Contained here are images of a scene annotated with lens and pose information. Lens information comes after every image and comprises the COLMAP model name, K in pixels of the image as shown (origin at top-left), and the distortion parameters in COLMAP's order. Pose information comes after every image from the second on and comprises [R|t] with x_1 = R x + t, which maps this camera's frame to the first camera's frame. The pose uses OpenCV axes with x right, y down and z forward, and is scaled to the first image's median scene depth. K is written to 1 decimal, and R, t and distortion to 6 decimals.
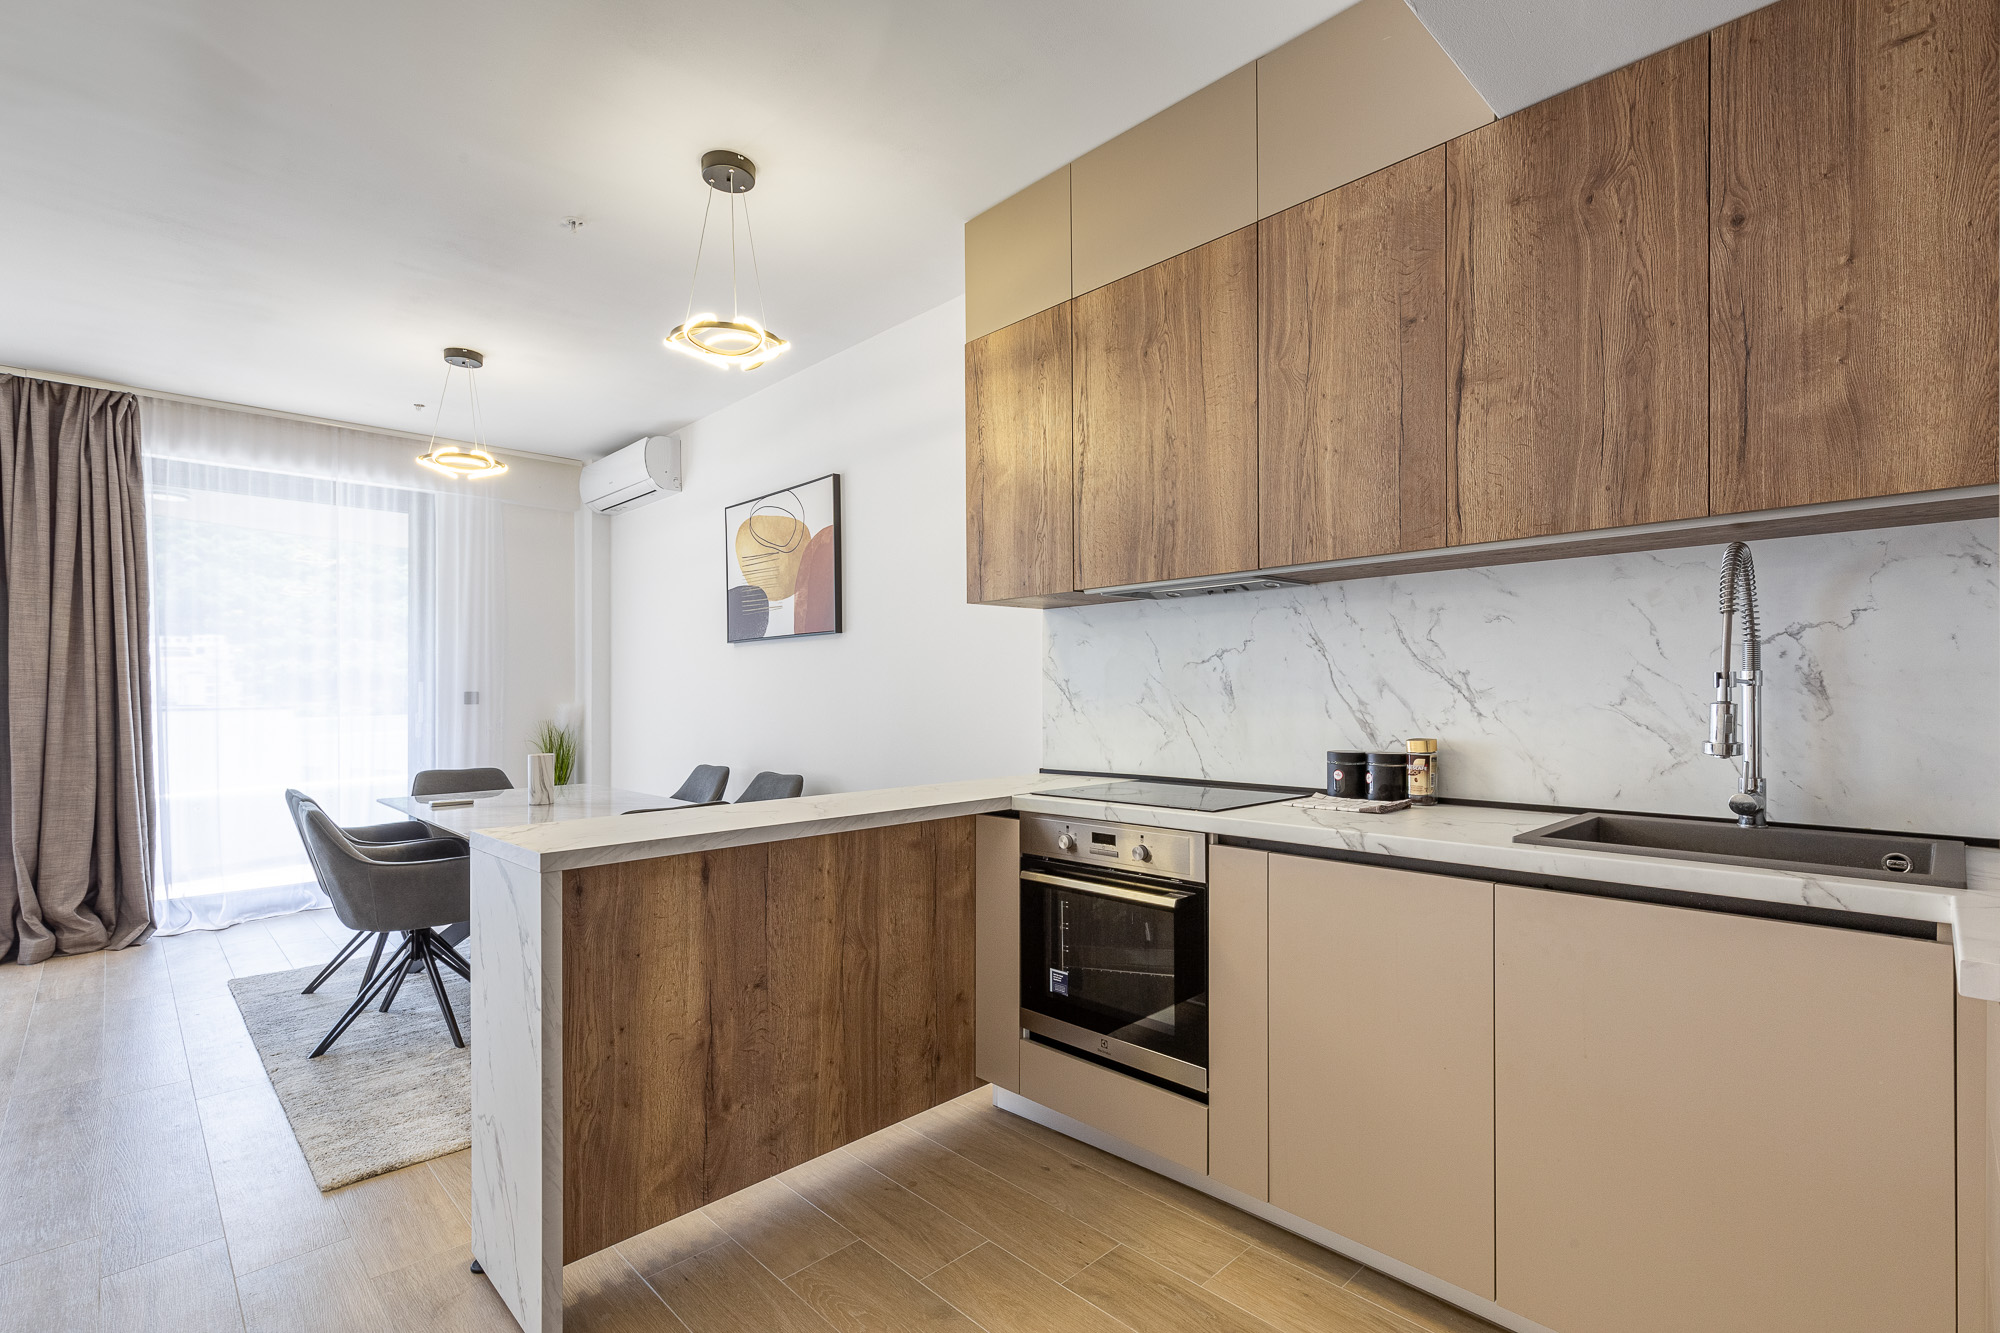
lens RADIAL K [[900.8, 0, 1006.7], [0, 900.8, 685.3], [0, 0, 1]] dist [0.008269, -0.002163]
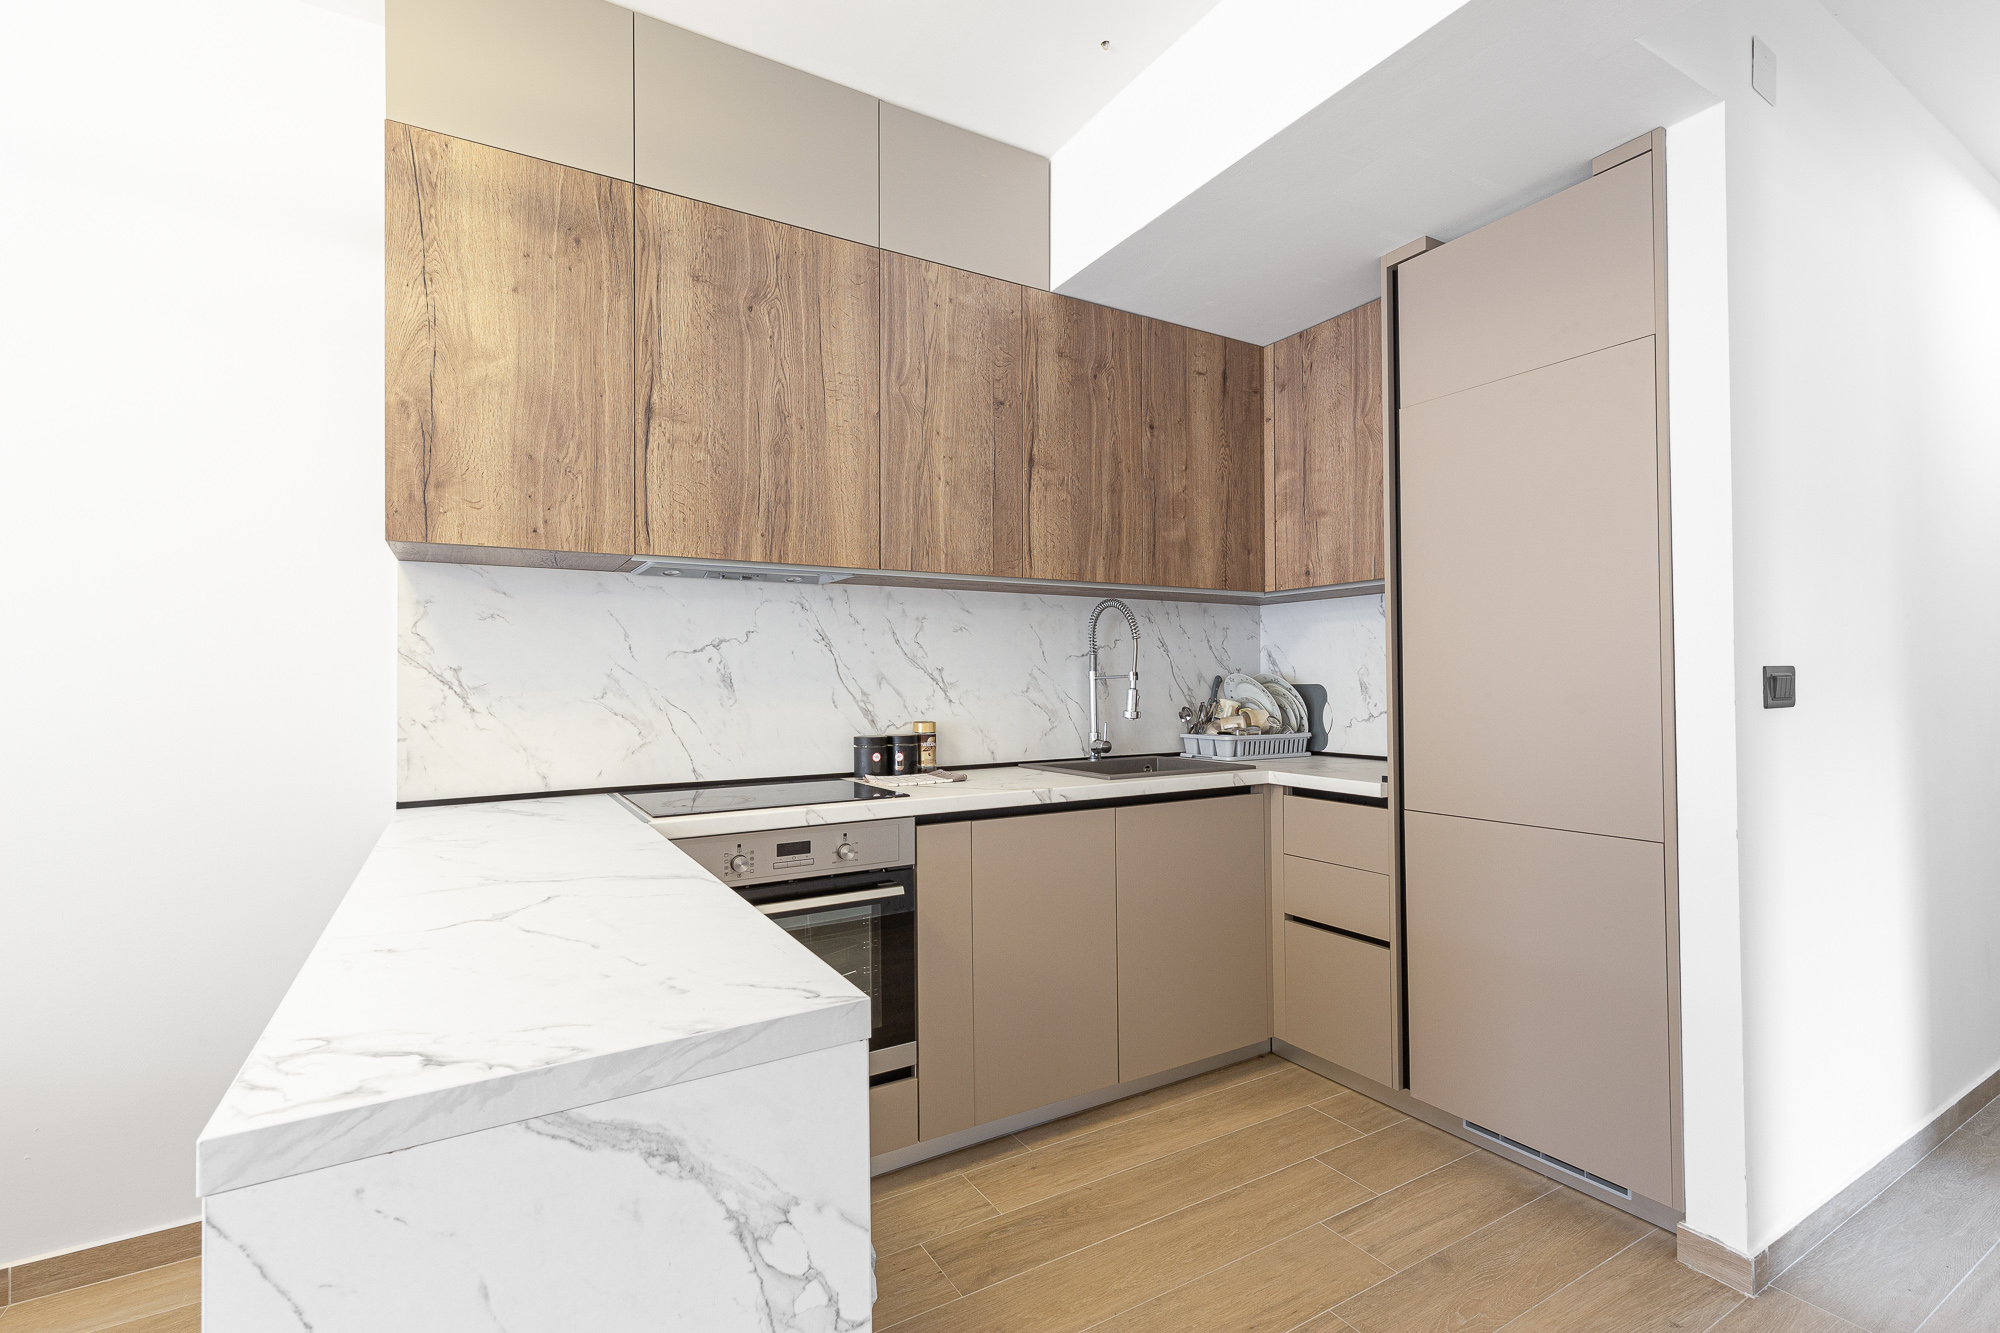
lens RADIAL K [[900.8, 0, 1008.7], [0, 900.8, 668.1], [0, 0, 1]] dist [0.008269, -0.002163]
pose [[0.237568, 0.019109, 0.971183, -0.515877], [-0.002478, 0.999815, -0.019066, 0.006291], [-0.971368, 0.002122, 0.237572, 0.423971]]
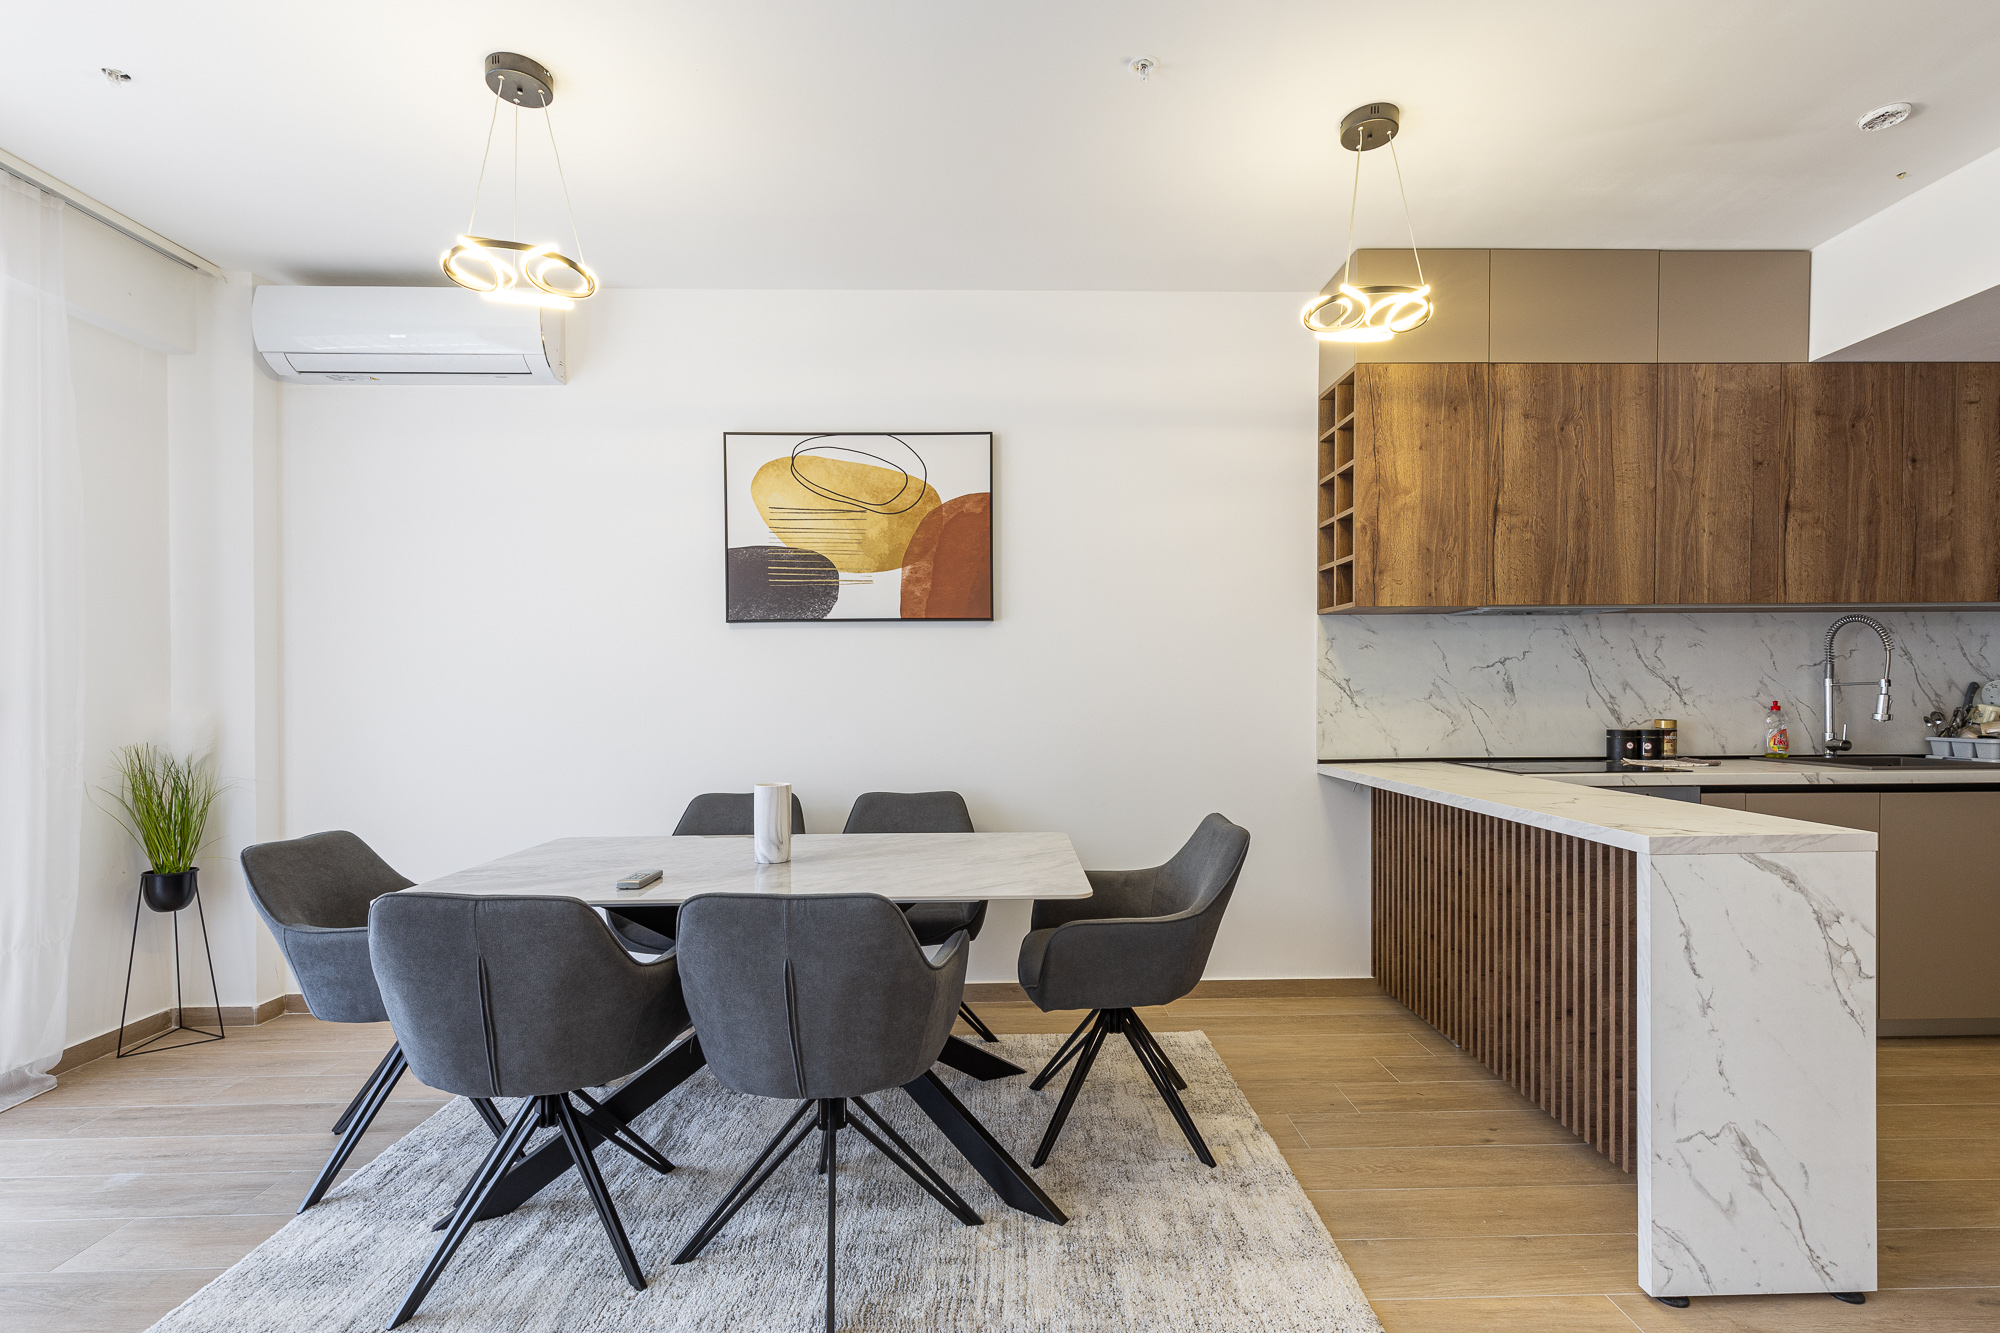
lens RADIAL K [[900.8, 0, 1017.1], [0, 900.8, 707.9], [0, 0, 1]] dist [0.008269, -0.002163]
pose [[0.686549, -0.009912, 0.727016, -1.054424], [-0.004439, 0.999831, 0.017823, 0.011662], [-0.727070, -0.015464, 0.686389, 0.529736]]
